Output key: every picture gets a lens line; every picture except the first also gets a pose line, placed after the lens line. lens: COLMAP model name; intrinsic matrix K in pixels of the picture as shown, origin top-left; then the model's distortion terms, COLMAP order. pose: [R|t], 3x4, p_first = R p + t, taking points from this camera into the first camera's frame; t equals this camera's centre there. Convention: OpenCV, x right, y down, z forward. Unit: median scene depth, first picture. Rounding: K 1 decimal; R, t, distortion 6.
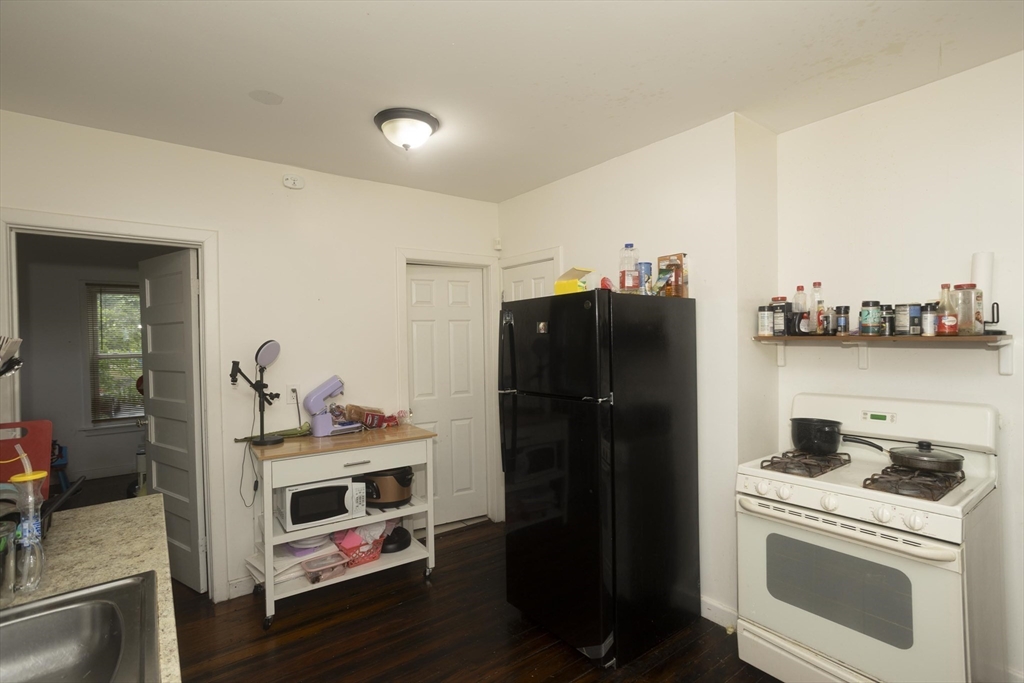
lens RADIAL K [[501.6, 0, 519.4], [0, 501.6, 337.6], [0, 0, 1]] dist [-0.046111, 0.023939]
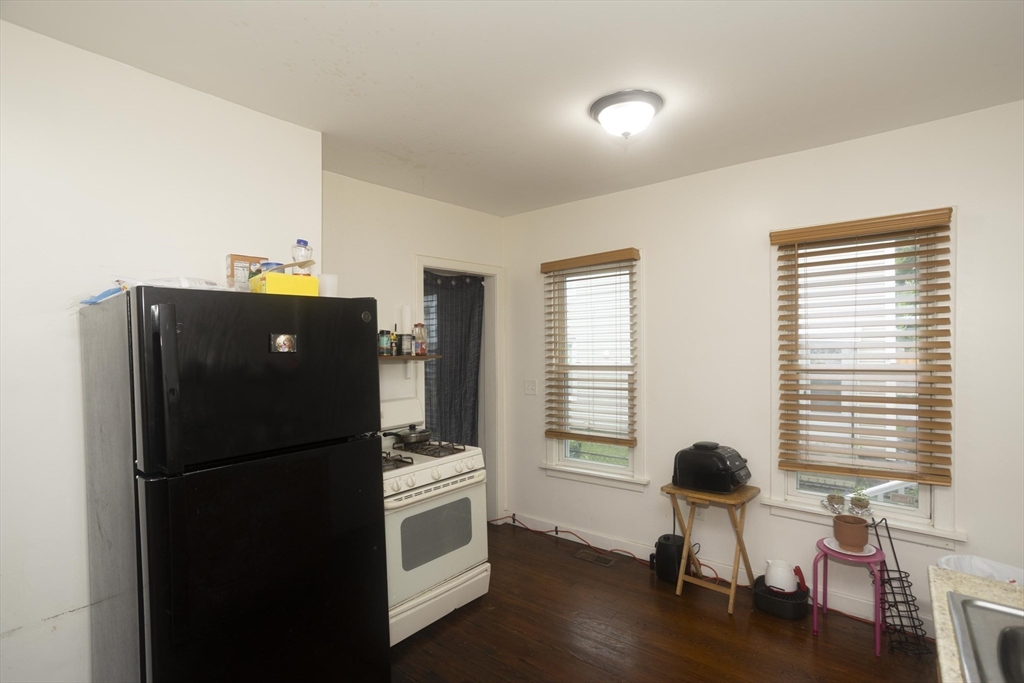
lens RADIAL K [[501.6, 0, 519.4], [0, 501.6, 343.7], [0, 0, 1]] dist [-0.046111, 0.023939]
pose [[-0.256678, 0.023770, 0.966205, -0.778088], [0.014875, 0.999676, -0.020641, -0.003129], [-0.966383, 0.009075, -0.256948, 1.083370]]
